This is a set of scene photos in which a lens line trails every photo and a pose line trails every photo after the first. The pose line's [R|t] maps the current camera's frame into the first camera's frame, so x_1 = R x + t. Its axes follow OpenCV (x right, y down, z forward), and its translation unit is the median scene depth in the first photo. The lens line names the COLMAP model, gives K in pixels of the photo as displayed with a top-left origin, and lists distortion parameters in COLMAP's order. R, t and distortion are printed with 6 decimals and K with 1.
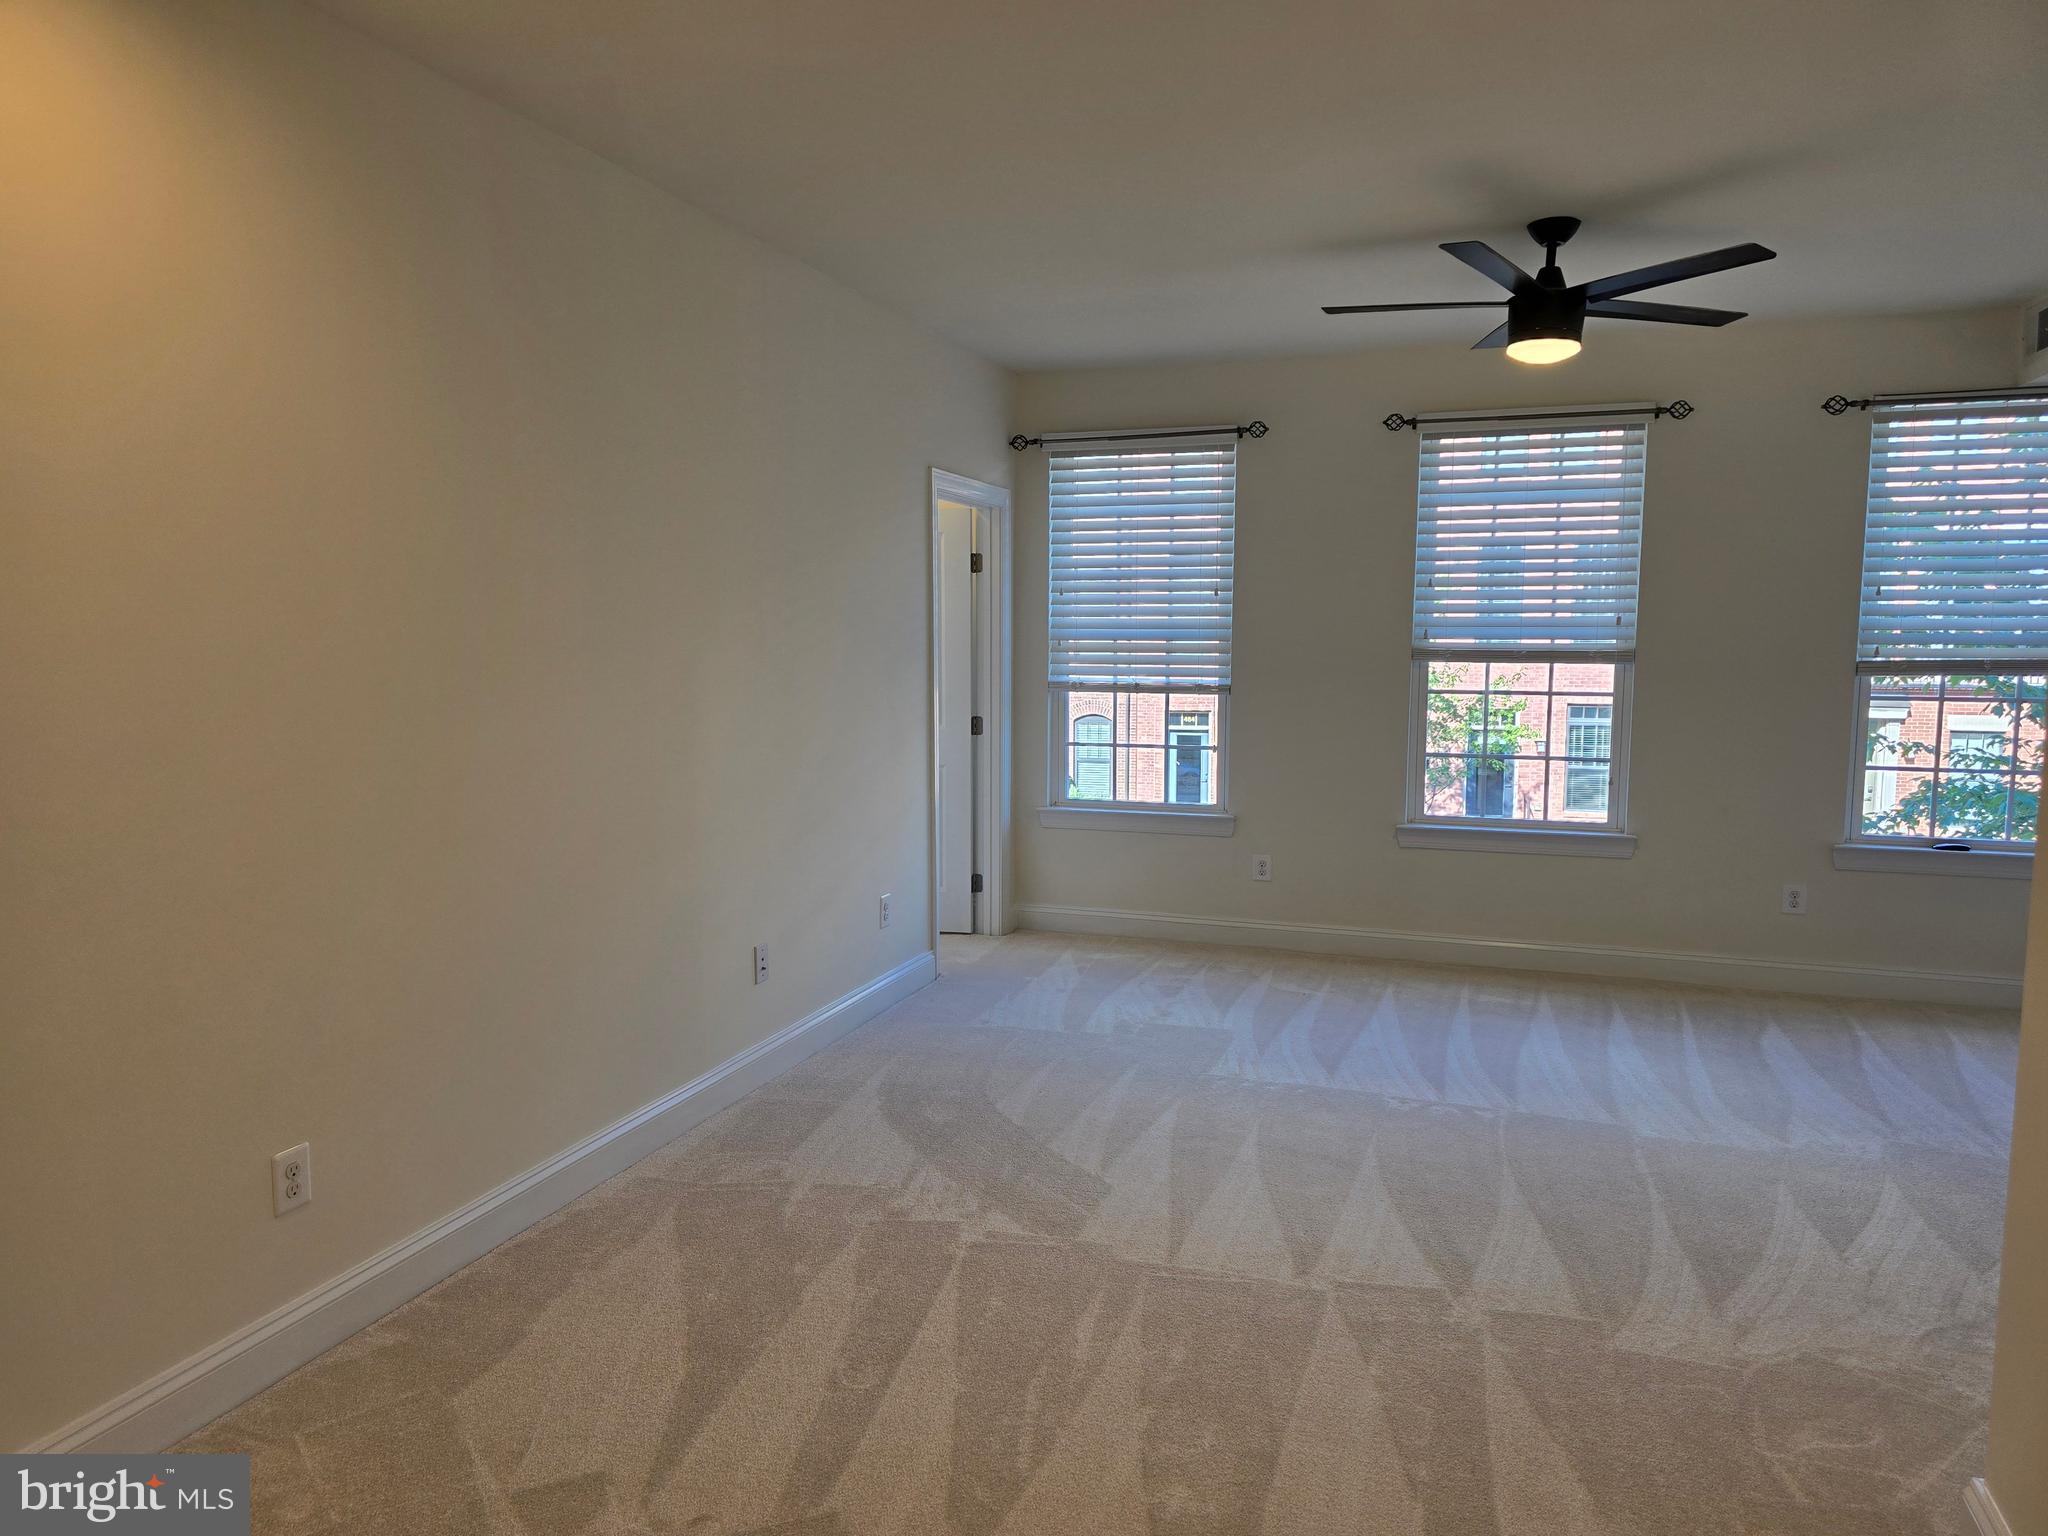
lens RADIAL K [[1369.6, 0, 1024.4], [0, 1369.6, 781.5], [0, 0, 1]] dist [0.071158, -0.070529]
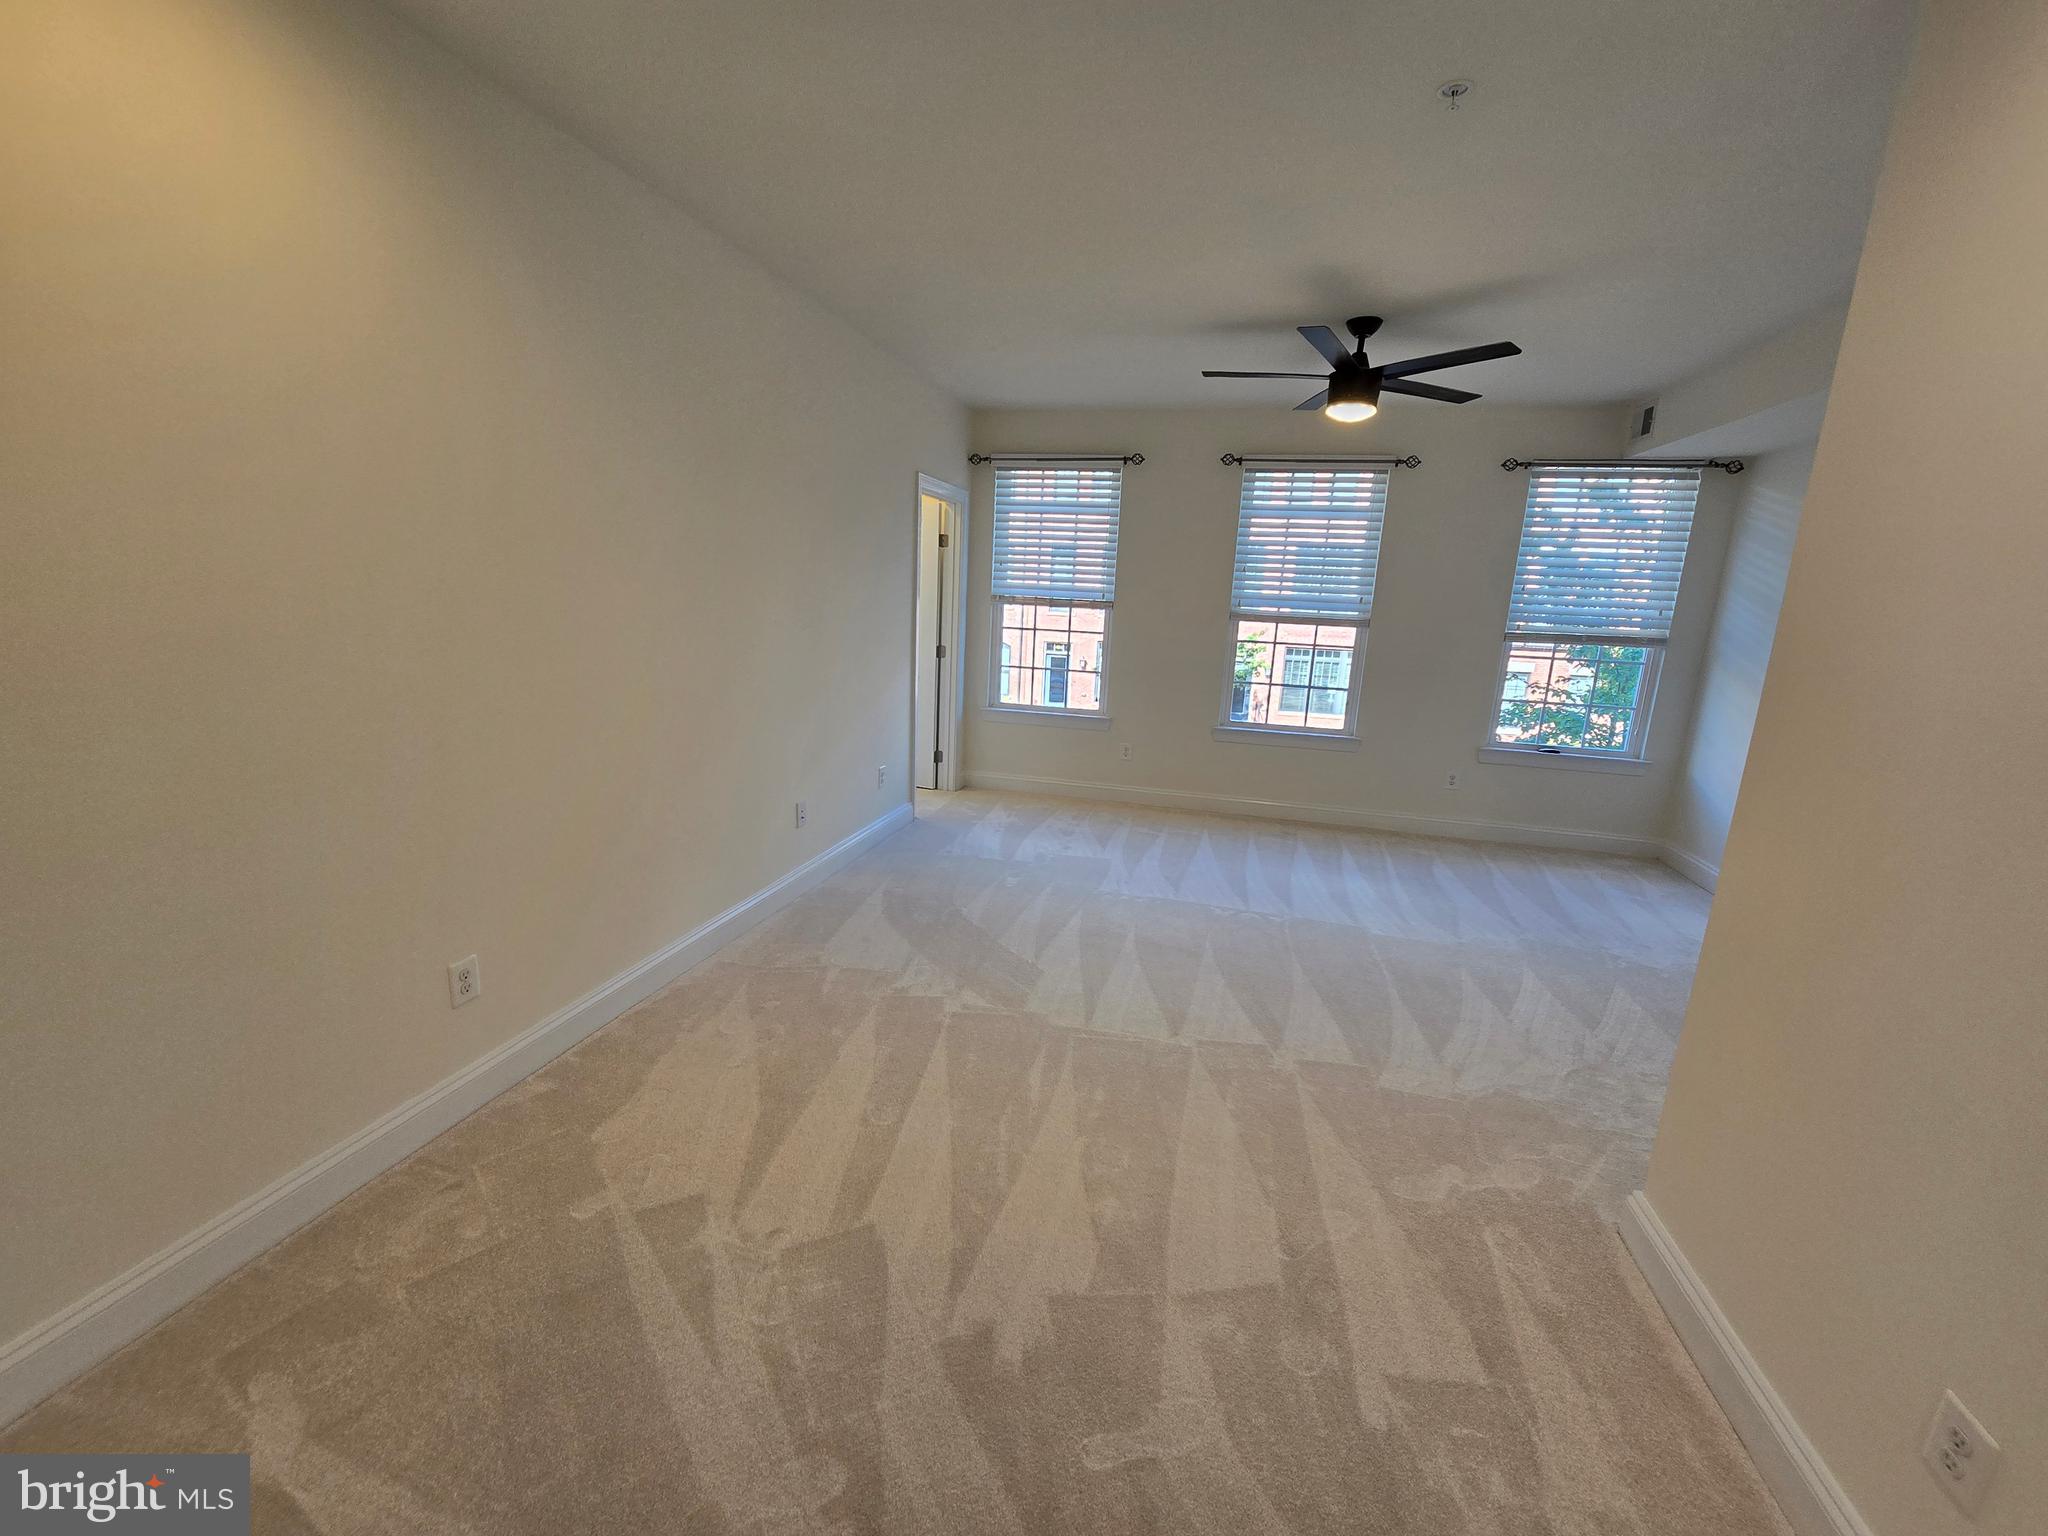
lens RADIAL K [[835.8, 0, 1019.1], [0, 835.8, 777.2], [0, 0, 1]] dist [0.002199, -0.000310]
pose [[0.996131, 0.023317, 0.084732, -0.032646], [-0.032668, 0.993316, 0.110710, -0.011223], [-0.081585, -0.113050, 0.990234, 0.091647]]
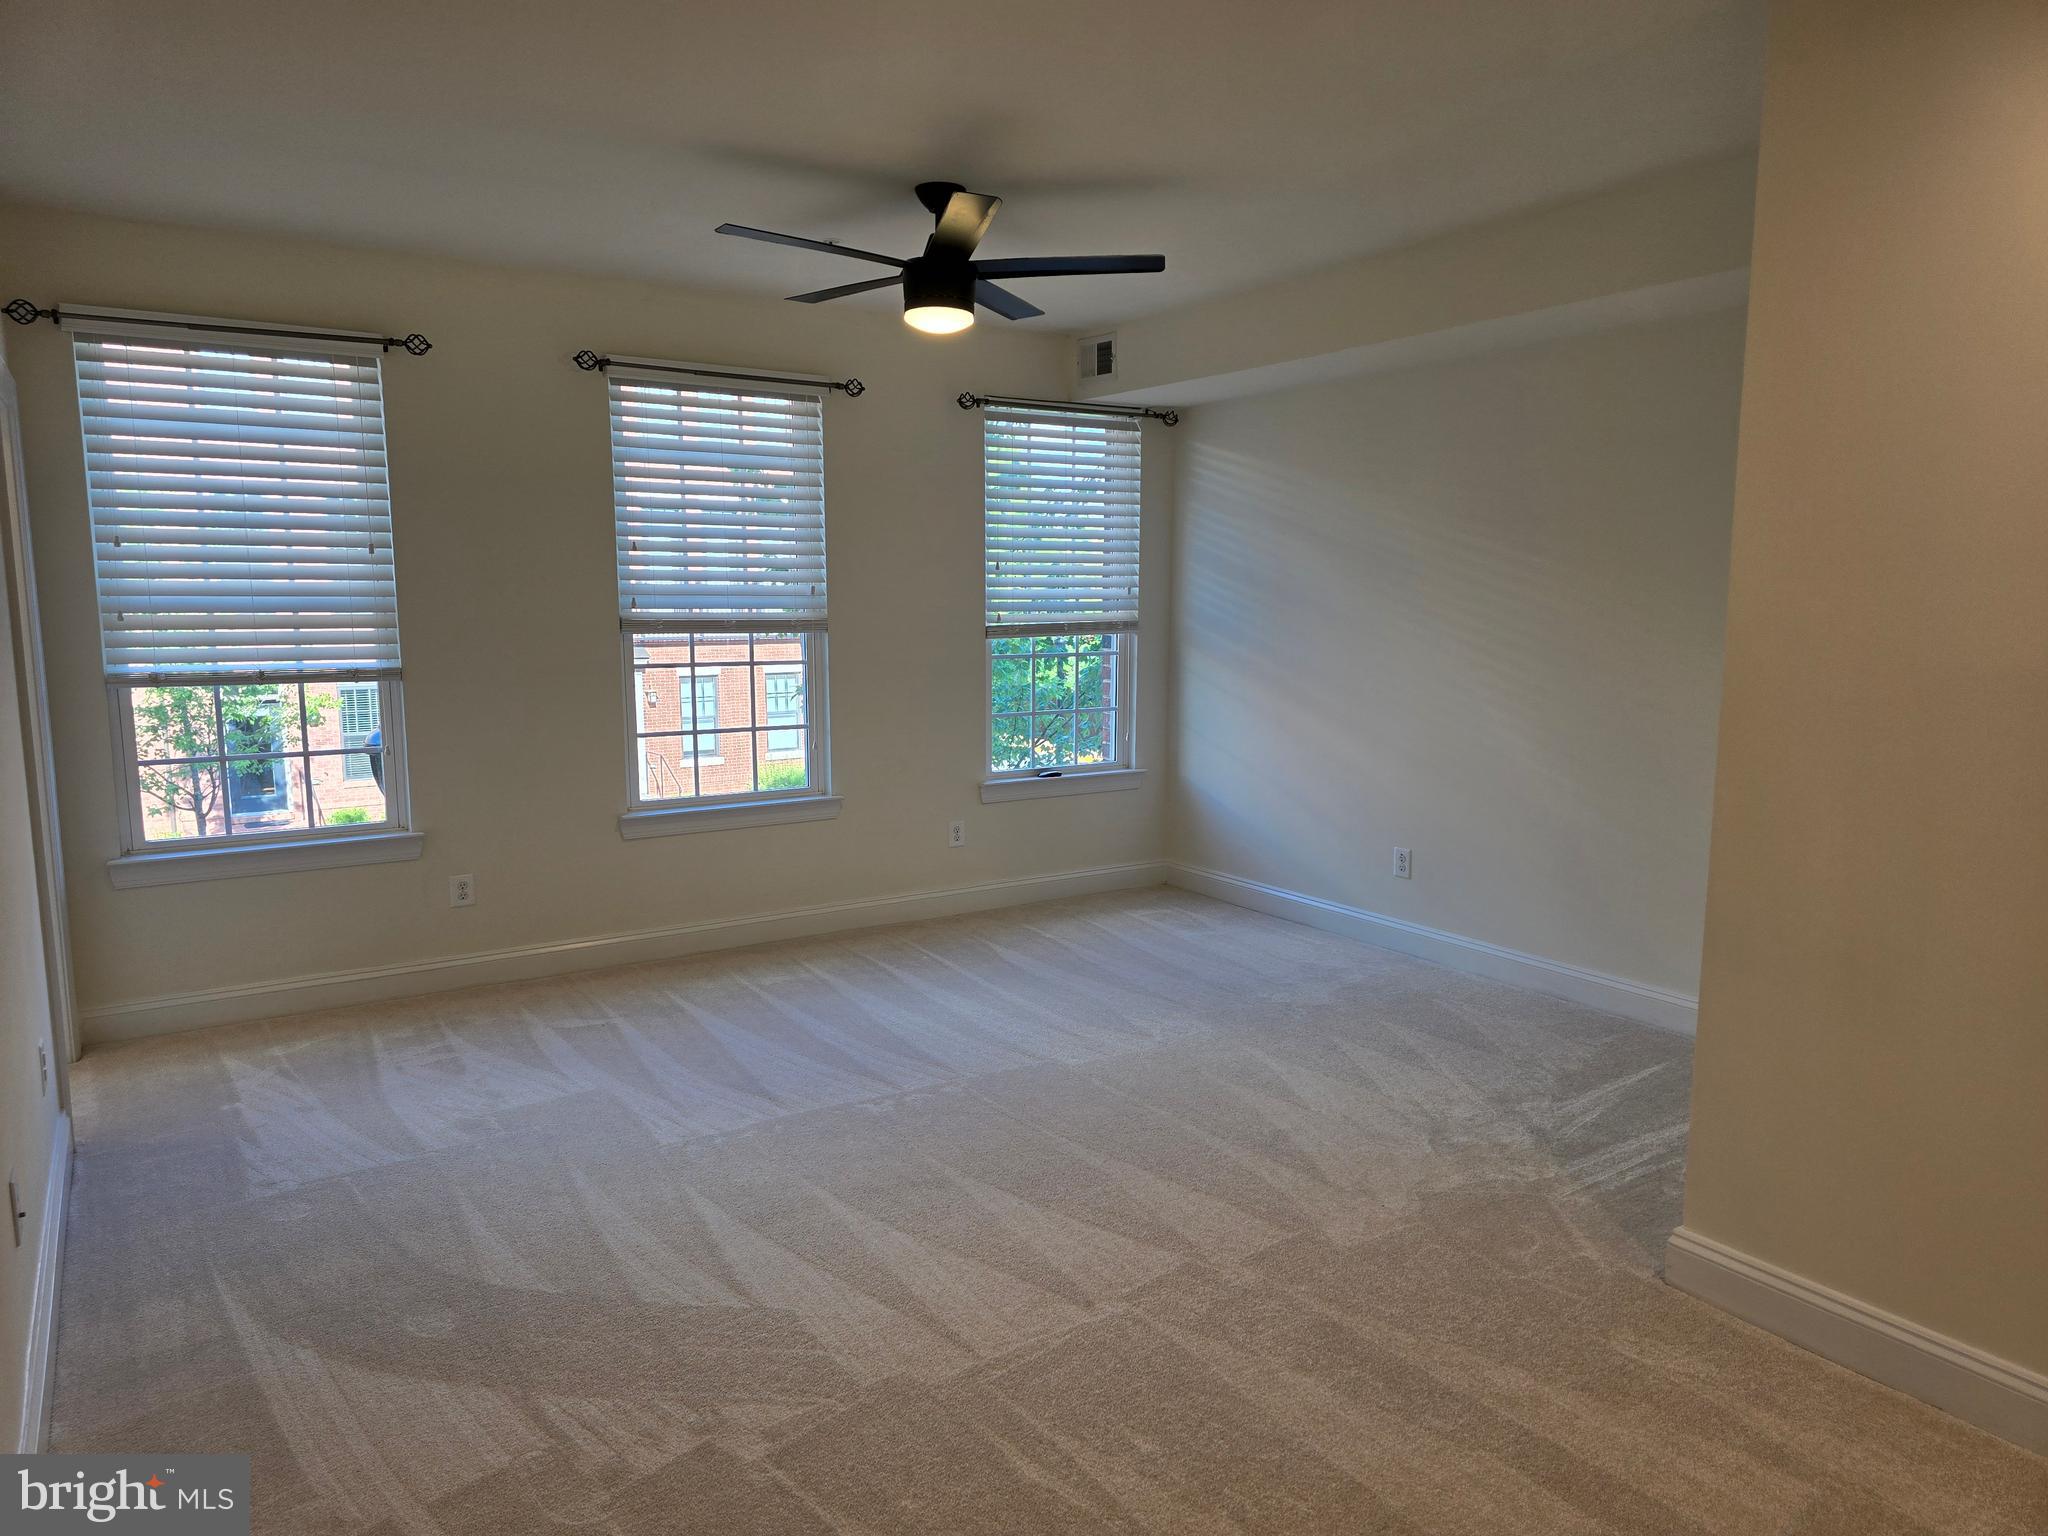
lens RADIAL K [[1369.6, 0, 1024.4], [0, 1369.6, 781.5], [0, 0, 1]] dist [0.071158, -0.070529]
pose [[0.615838, -0.111895, 0.779887, -0.322877], [0.087908, 0.993441, 0.073117, -0.040711], [-0.782953, 0.023530, 0.621635, 0.285235]]
